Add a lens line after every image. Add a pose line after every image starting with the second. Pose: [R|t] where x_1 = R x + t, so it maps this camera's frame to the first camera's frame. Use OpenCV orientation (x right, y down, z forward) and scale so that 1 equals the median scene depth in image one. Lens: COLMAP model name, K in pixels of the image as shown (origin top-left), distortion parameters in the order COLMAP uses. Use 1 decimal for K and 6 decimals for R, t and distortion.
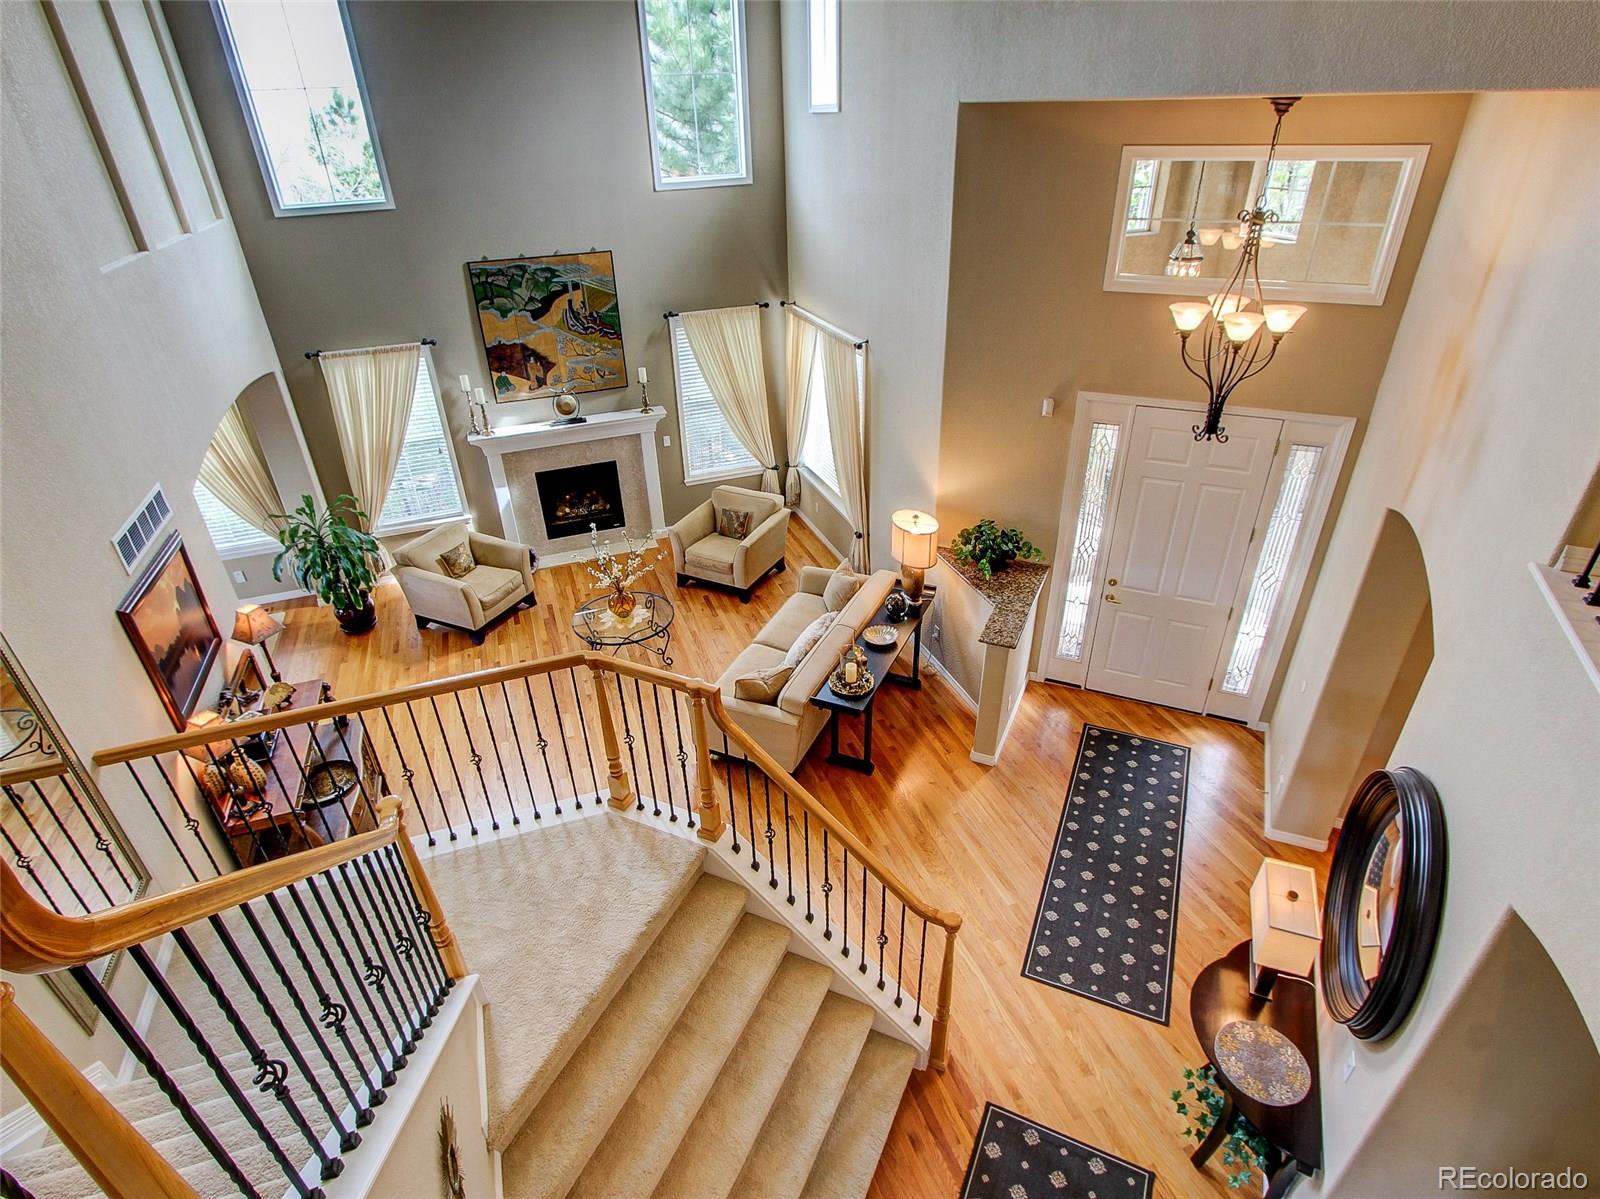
lens RADIAL K [[849.4, 0, 797.8], [0, 849.4, 608.5], [0, 0, 1]] dist [-0.001806, 0.001082]
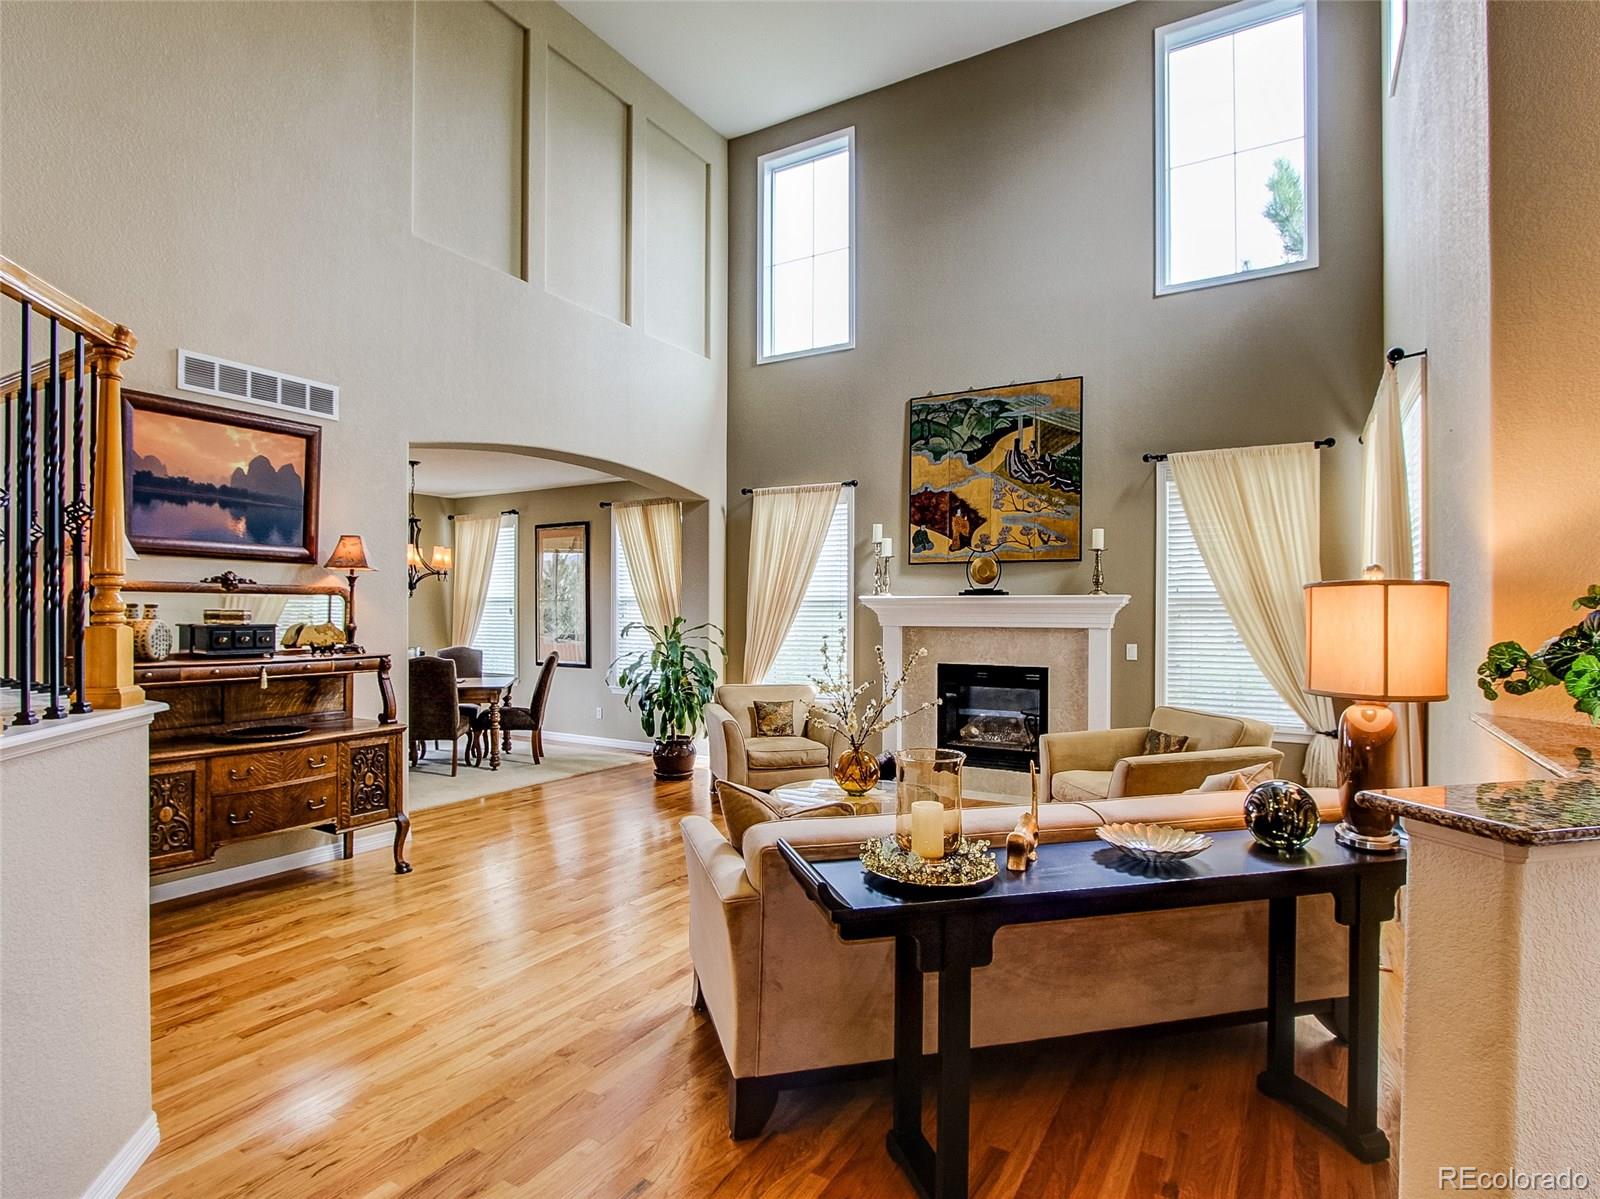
lens RADIAL K [[849.4, 0, 804.4], [0, 849.4, 611.2], [0, 0, 1]] dist [-0.001806, 0.001082]
pose [[0.642059, 0.029561, -0.766085, 0.199145], [-0.407998, 0.859177, -0.308792, 0.085201], [0.649074, 0.510824, 0.563703, 0.519024]]
